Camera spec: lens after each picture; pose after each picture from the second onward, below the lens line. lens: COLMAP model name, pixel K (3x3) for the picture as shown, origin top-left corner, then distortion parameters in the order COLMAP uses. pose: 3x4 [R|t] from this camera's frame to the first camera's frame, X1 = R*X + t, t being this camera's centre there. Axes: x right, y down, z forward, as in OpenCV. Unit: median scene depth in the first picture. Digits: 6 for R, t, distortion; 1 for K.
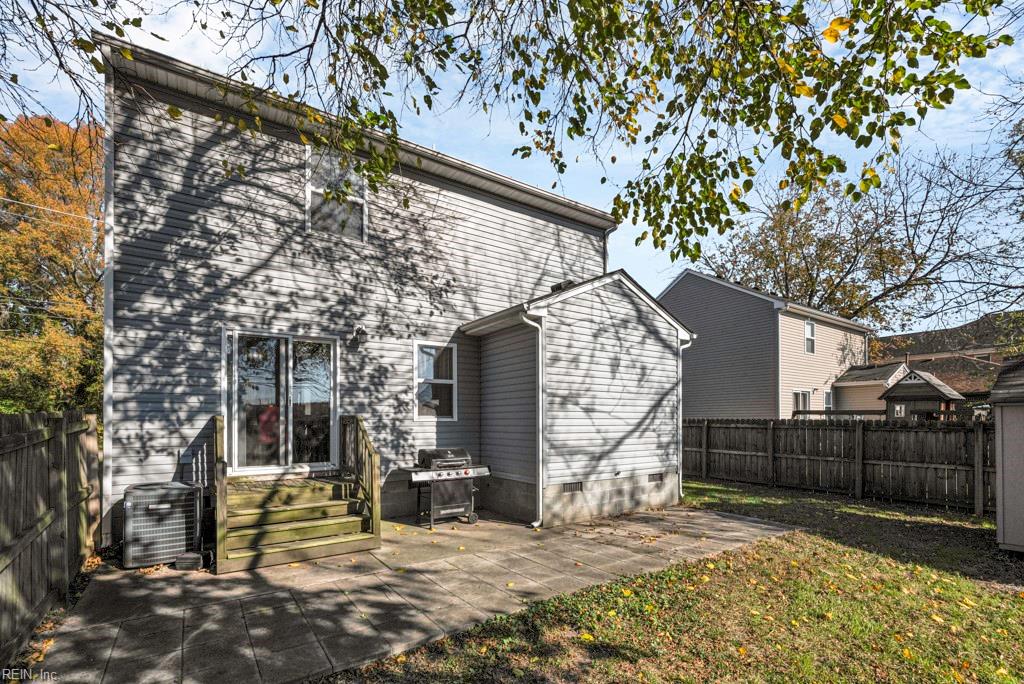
lens RADIAL K [[451.3, 0, 488.1], [0, 451.3, 423.9], [0, 0, 1]] dist [0.003040, 0.000484]
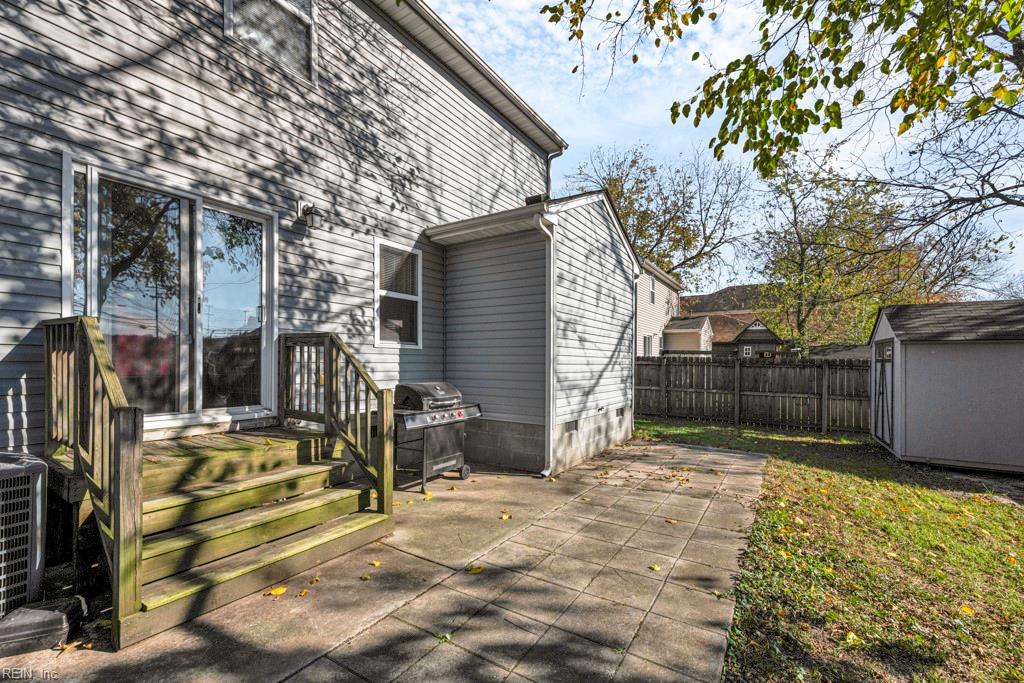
lens RADIAL K [[431.0, 0, 497.5], [0, 431.0, 367.8], [0, 0, 1]] dist [-0.000668, -0.000092]
pose [[0.917019, 0.007091, 0.398781, -0.273270], [-0.010782, 0.999917, 0.007013, 0.021578], [-0.398698, -0.010731, 0.917019, 0.287712]]
